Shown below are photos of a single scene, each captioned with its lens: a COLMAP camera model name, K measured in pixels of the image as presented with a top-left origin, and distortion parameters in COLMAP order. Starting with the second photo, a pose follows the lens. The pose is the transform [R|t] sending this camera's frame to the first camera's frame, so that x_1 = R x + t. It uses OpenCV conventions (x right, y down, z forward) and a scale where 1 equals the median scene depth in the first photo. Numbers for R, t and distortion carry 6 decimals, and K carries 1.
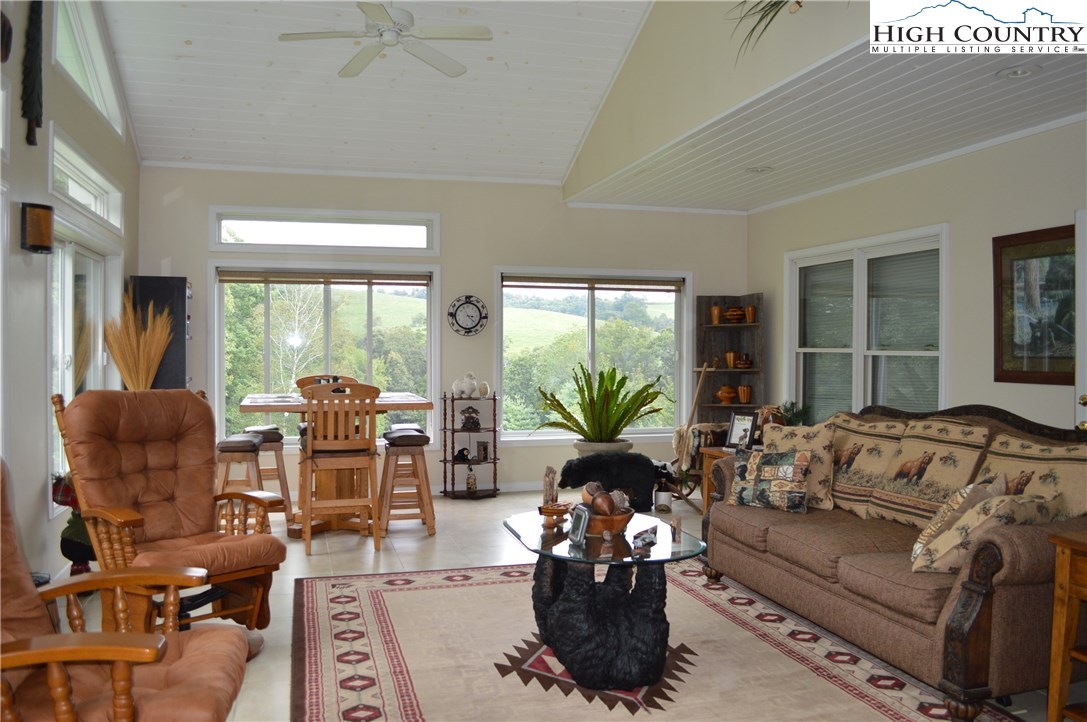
lens RADIAL K [[867.3, 0, 550.0], [0, 867.3, 359.0], [0, 0, 1]] dist [-0.080658, 0.005923]
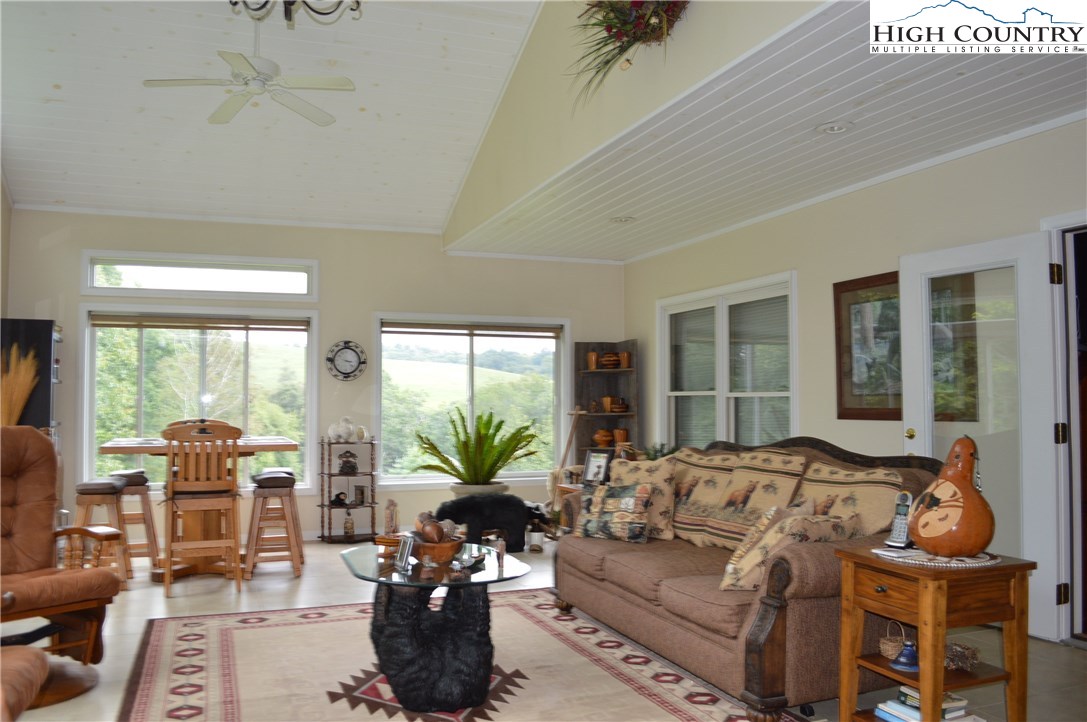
lens RADIAL K [[865.6, 0, 554.1], [0, 865.6, 368.1], [0, 0, 1]] dist [-0.076935, 0.006480]
pose [[0.995116, -0.000665, 0.098715, 0.079630], [0.005780, 0.998654, -0.051537, 0.019587], [-0.098547, 0.051856, 0.993780, -0.037858]]
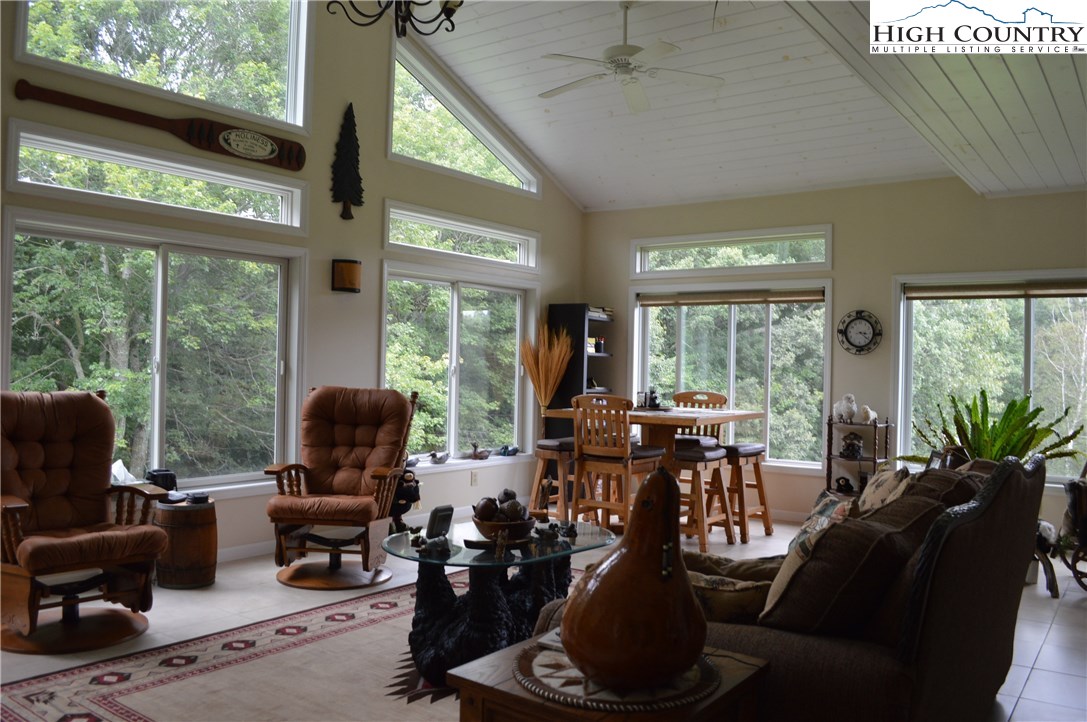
lens RADIAL K [[867.3, 0, 550.0], [0, 867.3, 359.0], [0, 0, 1]] dist [-0.080658, 0.005923]
pose [[0.612050, 0.005679, -0.790798, 0.707756], [-0.029126, 0.999458, -0.015366, 0.001819], [0.790282, 0.032438, 0.611884, 0.324239]]
